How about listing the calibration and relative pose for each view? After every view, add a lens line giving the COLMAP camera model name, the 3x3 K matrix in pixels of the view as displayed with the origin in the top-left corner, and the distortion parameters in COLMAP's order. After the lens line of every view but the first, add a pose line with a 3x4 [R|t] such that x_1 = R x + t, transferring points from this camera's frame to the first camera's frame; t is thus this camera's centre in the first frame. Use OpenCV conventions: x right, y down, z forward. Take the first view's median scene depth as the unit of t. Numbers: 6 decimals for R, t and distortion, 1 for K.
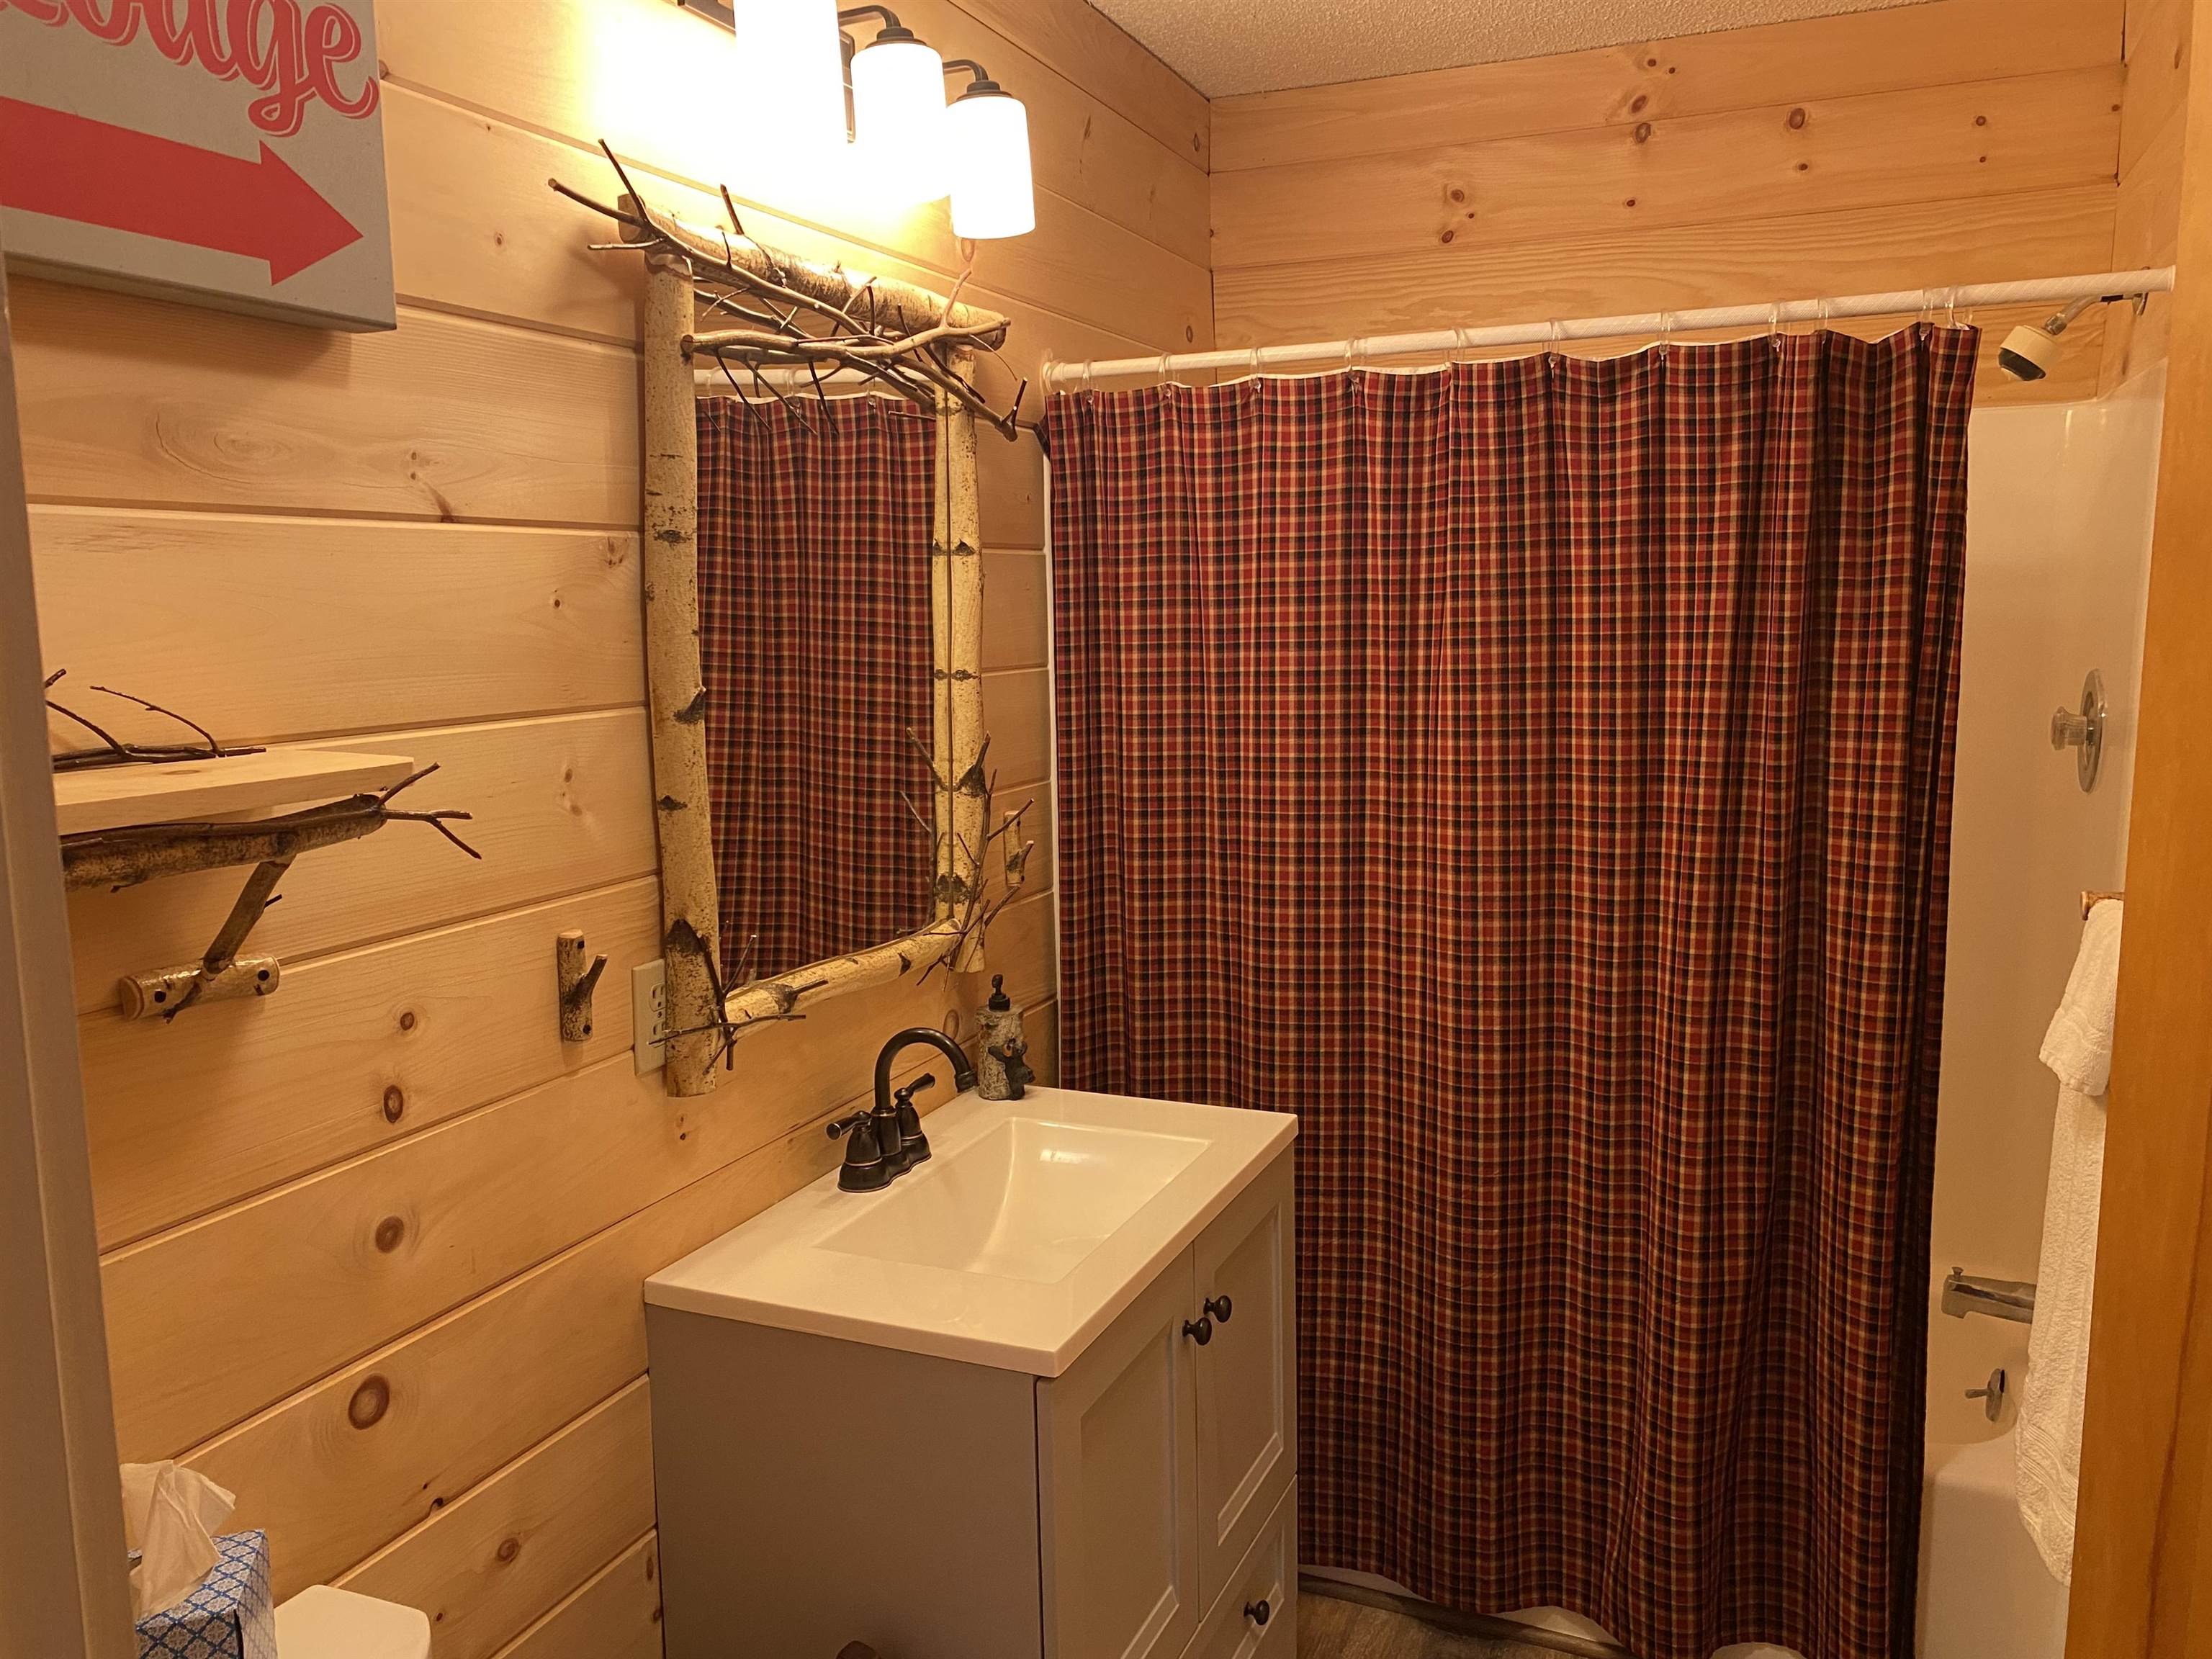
lens RADIAL K [[1697.6, 0, 1105.9], [0, 1697.6, 831.0], [0, 0, 1]] dist [0.038160, -0.018891]
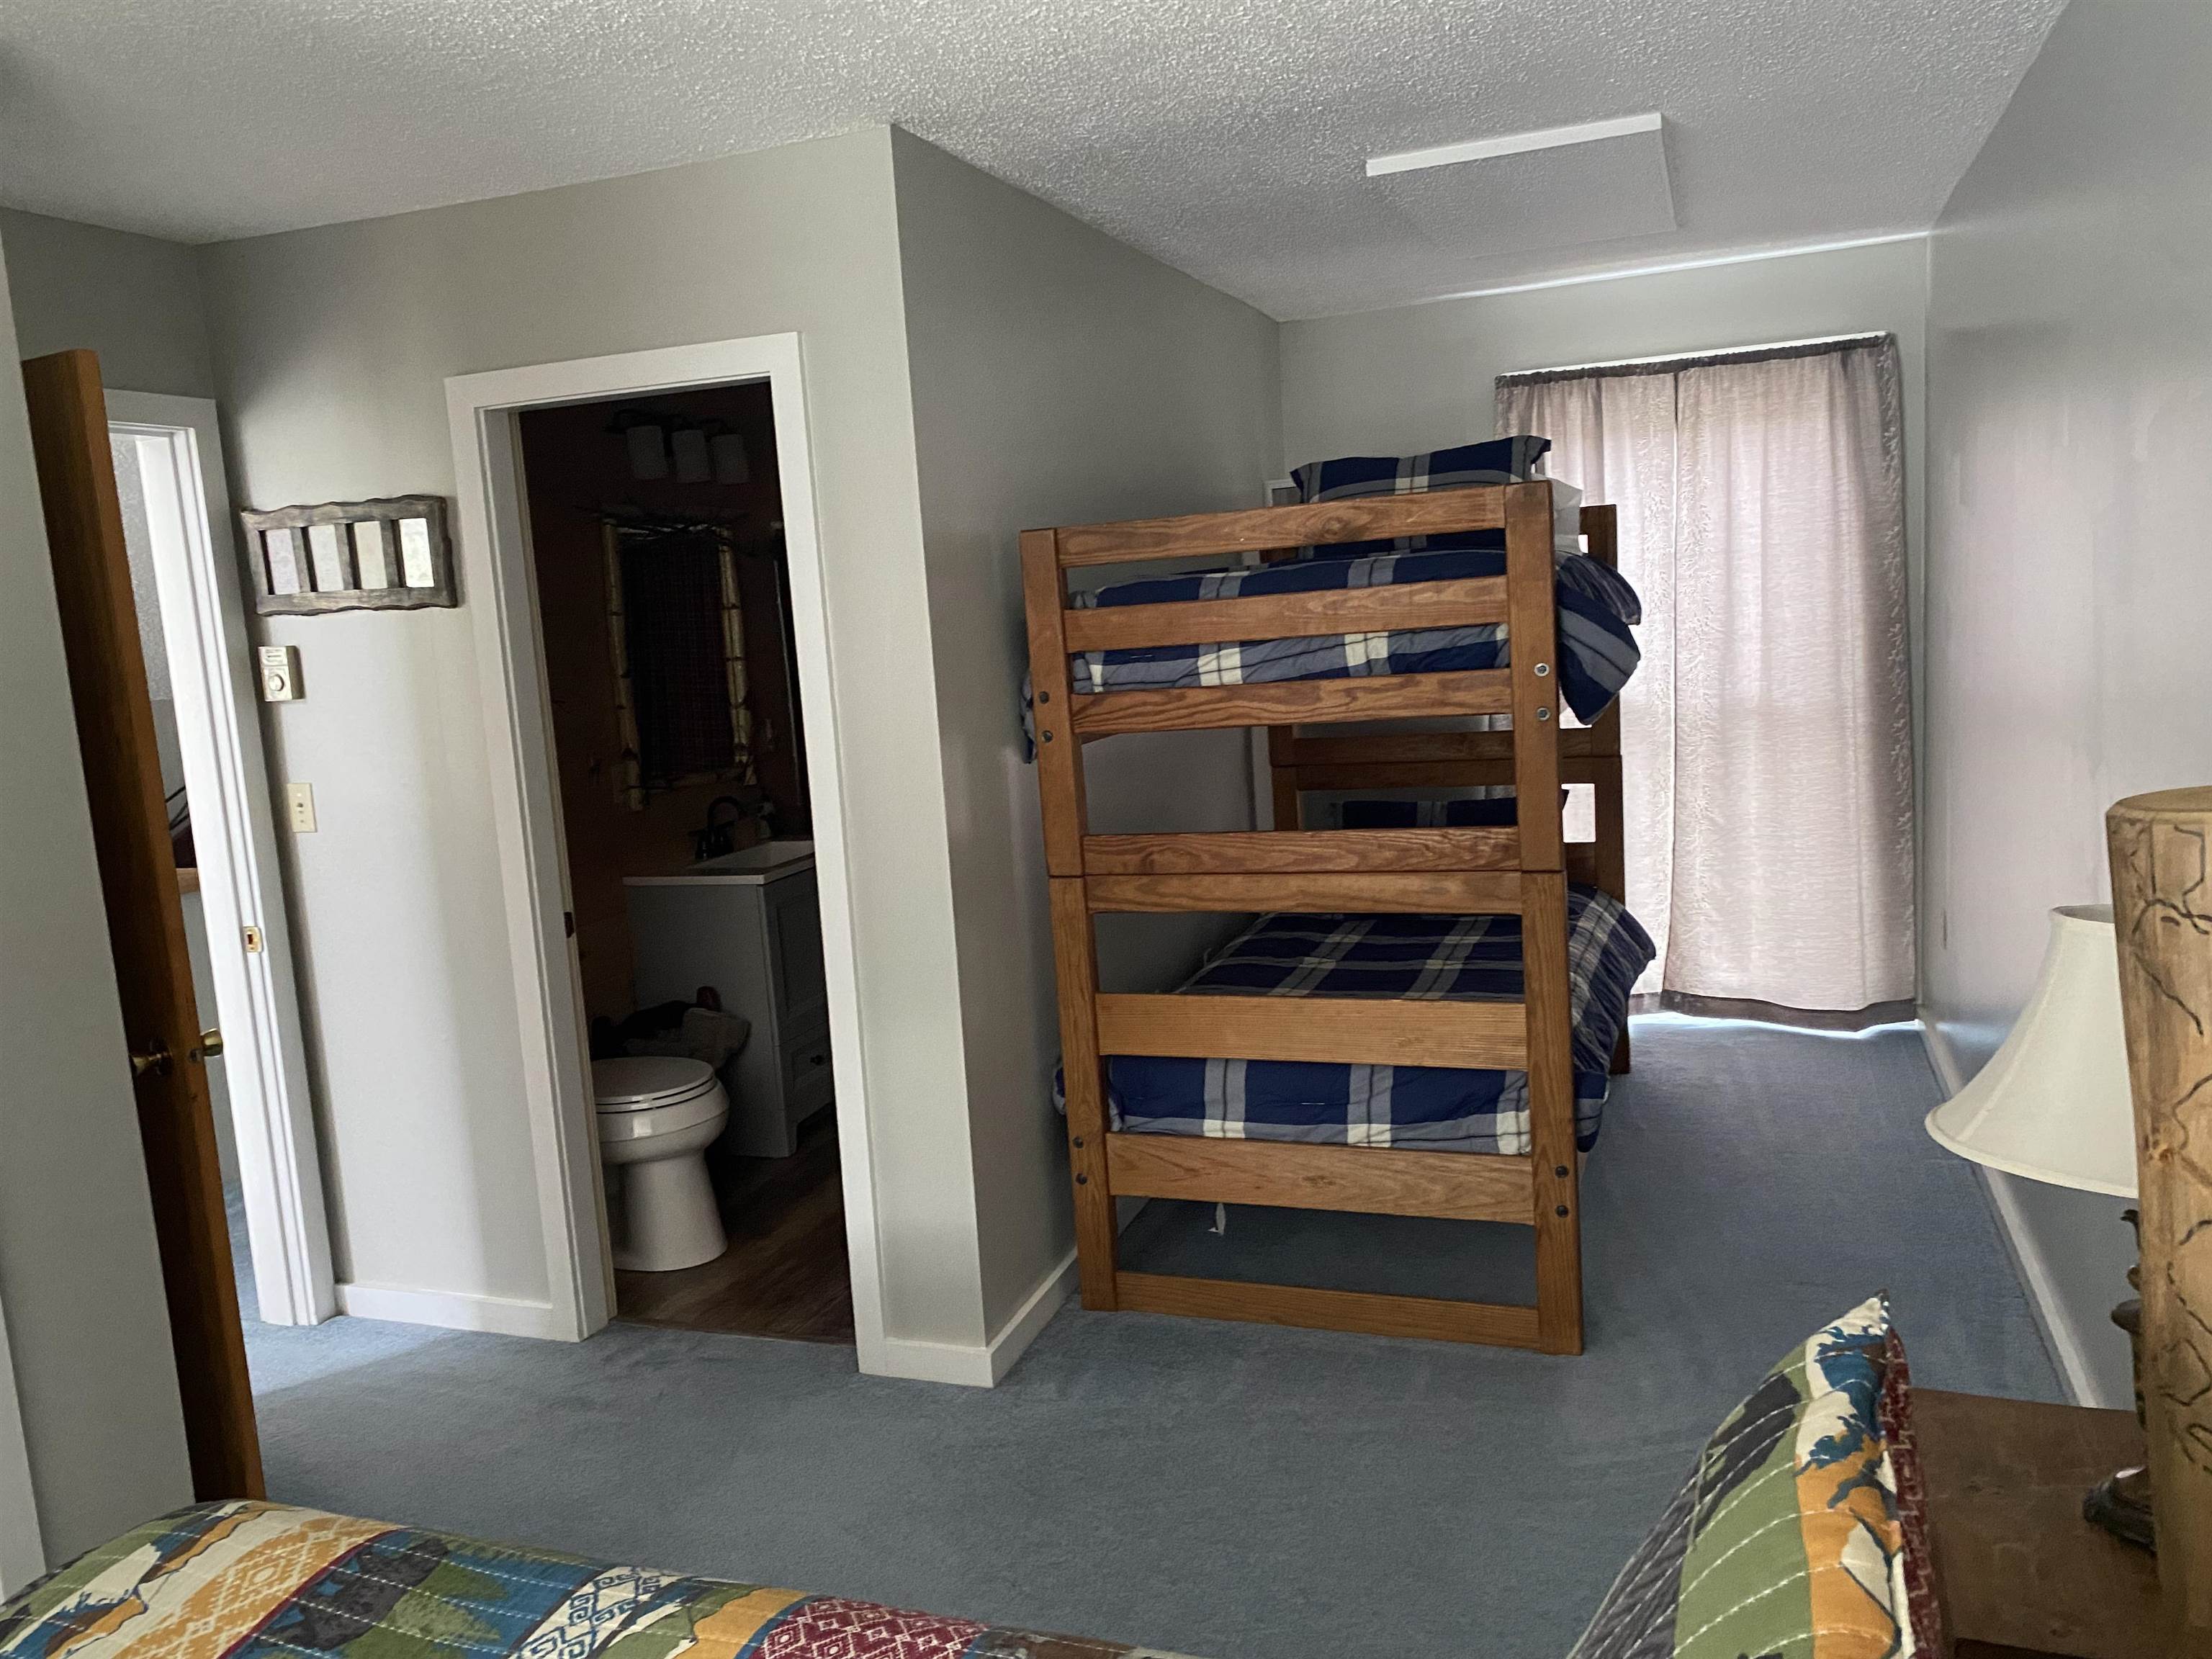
lens RADIAL K [[1697.6, 0, 1105.4], [0, 1697.6, 826.8], [0, 0, 1]] dist [0.038160, -0.018891]
pose [[0.997556, -0.054759, 0.043395, 0.313573], [0.055109, 0.998456, -0.006909, 0.189792], [-0.042949, 0.009283, 0.999034, -1.413441]]
